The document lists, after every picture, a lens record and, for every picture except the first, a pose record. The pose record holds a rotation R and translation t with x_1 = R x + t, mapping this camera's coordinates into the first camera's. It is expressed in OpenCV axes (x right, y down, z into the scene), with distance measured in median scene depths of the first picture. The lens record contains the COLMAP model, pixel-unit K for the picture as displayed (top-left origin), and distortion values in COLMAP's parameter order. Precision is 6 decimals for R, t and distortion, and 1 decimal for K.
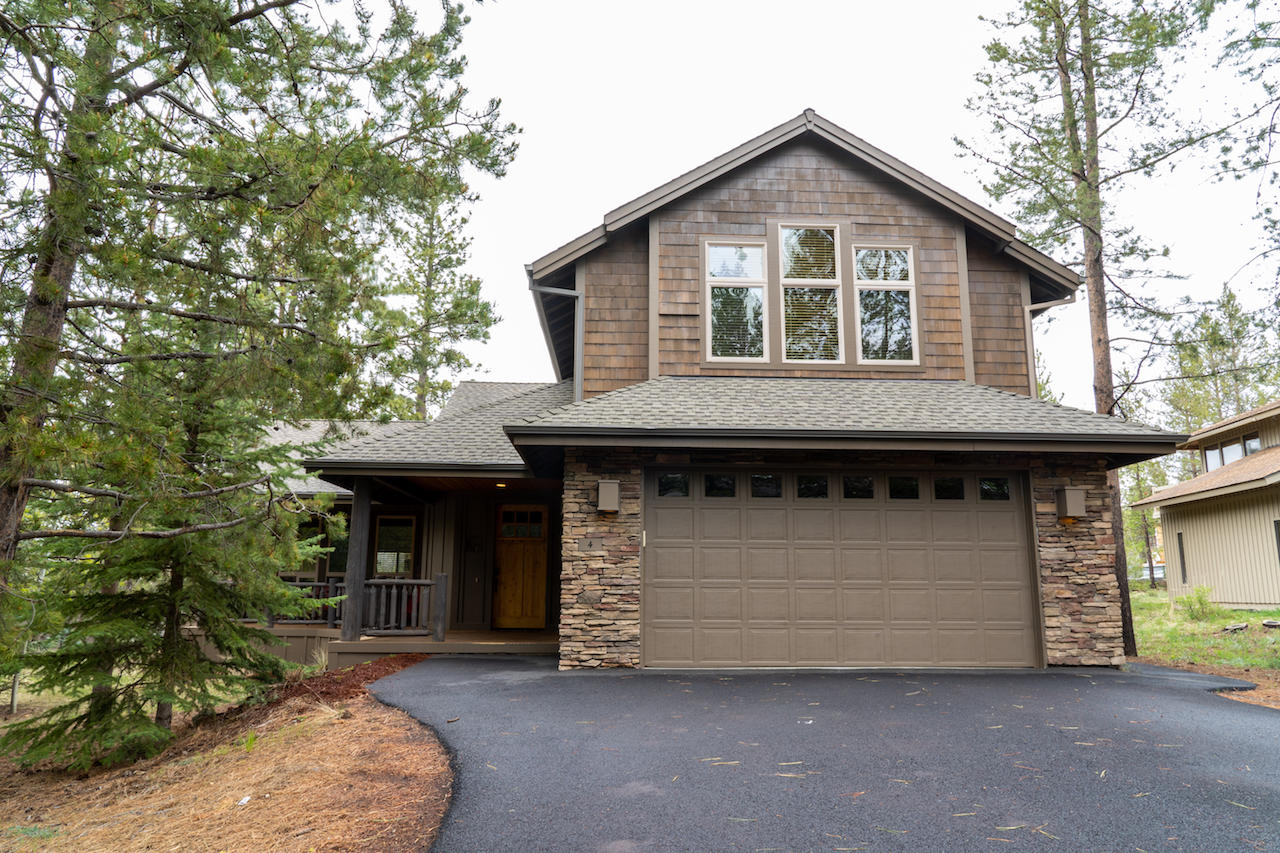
lens RADIAL K [[869.8, 0, 640.8], [0, 869.8, 425.3], [0, 0, 1]] dist [-0.023578, -0.000131]
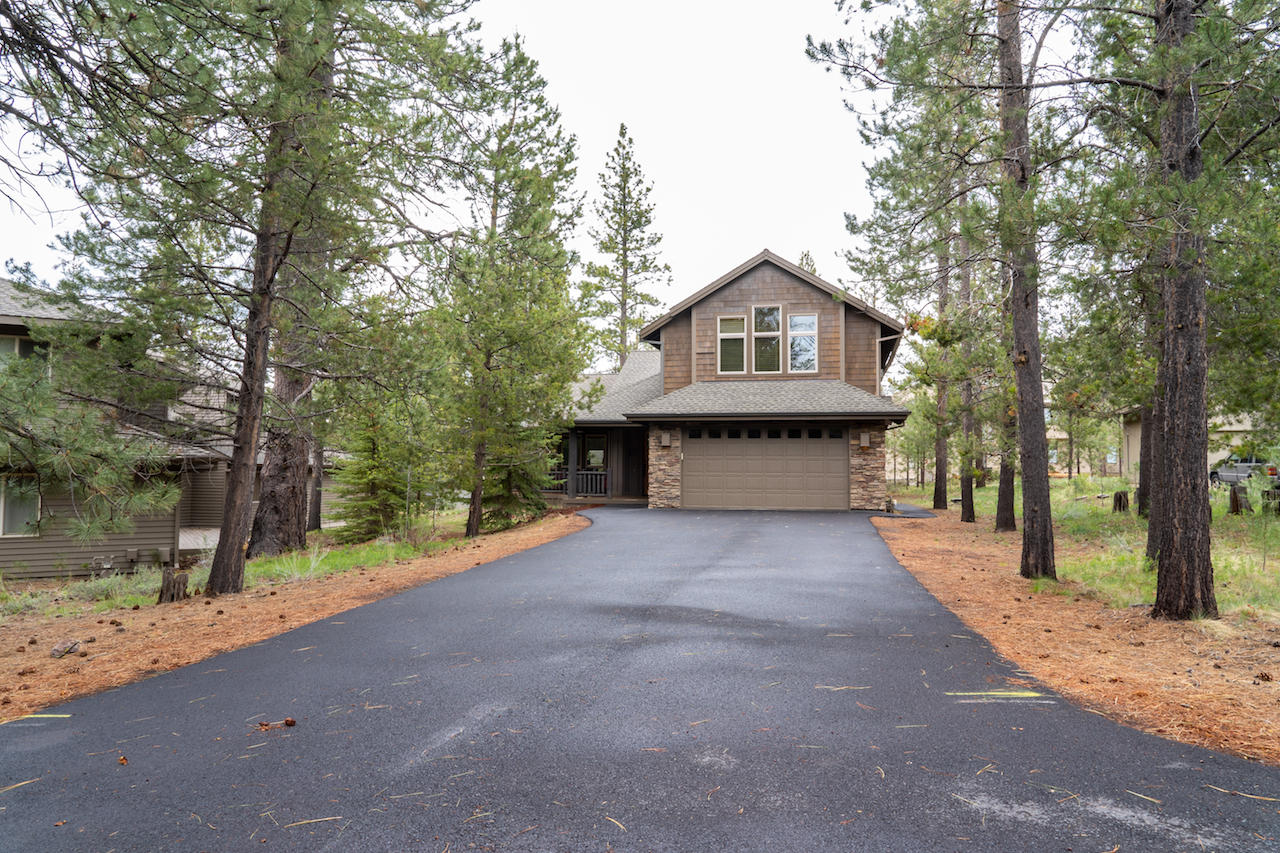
lens RADIAL K [[869.8, 0, 639.5], [0, 869.8, 427.8], [0, 0, 1]] dist [-0.023578, -0.000131]
pose [[0.966592, -0.014175, -0.255929, 0.441342], [0.049314, 0.990101, 0.131410, -0.235959], [0.251533, -0.139640, 0.957722, -1.160383]]
